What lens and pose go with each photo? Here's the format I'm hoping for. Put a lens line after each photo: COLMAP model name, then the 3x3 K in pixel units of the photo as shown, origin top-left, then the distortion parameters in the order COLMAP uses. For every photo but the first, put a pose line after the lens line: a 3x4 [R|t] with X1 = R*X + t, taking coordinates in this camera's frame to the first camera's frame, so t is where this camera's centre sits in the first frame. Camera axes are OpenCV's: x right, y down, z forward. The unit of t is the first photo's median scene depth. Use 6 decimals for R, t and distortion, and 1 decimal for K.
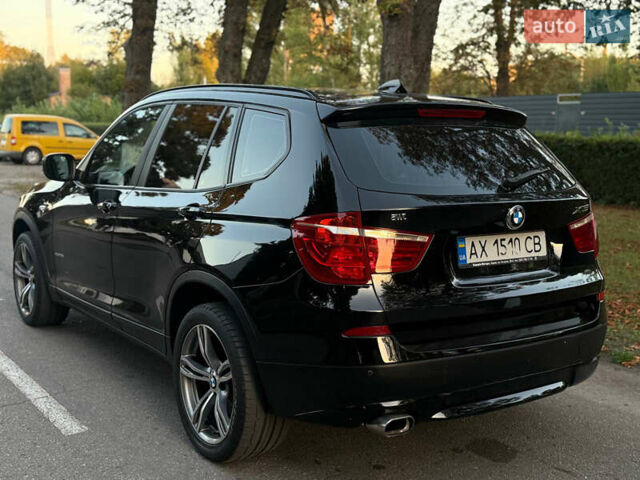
lens RADIAL K [[689.5, 0, 319.6], [0, 689.5, 239.8], [0, 0, 1]] dist [0.065240, 0.000000]
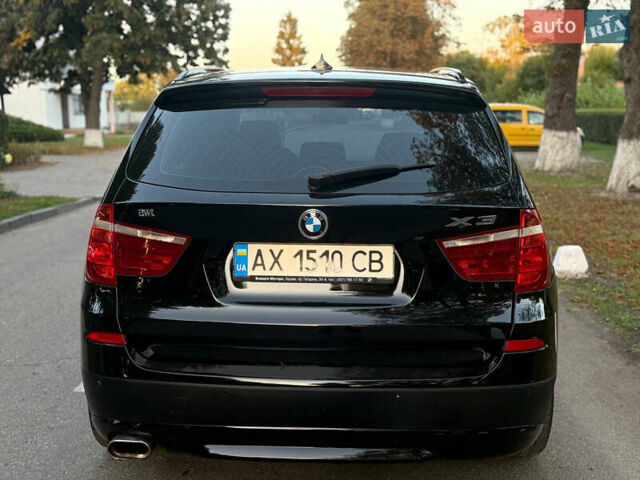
lens RADIAL K [[689.5, 0, 320.1], [0, 689.5, 238.9], [0, 0, 1]] dist [0.065240, 0.000000]
pose [[0.842267, 0.084566, -0.532386, 0.703289], [-0.075182, 0.996394, 0.039328, -0.046788], [0.533792, 0.006901, 0.845588, 0.346718]]
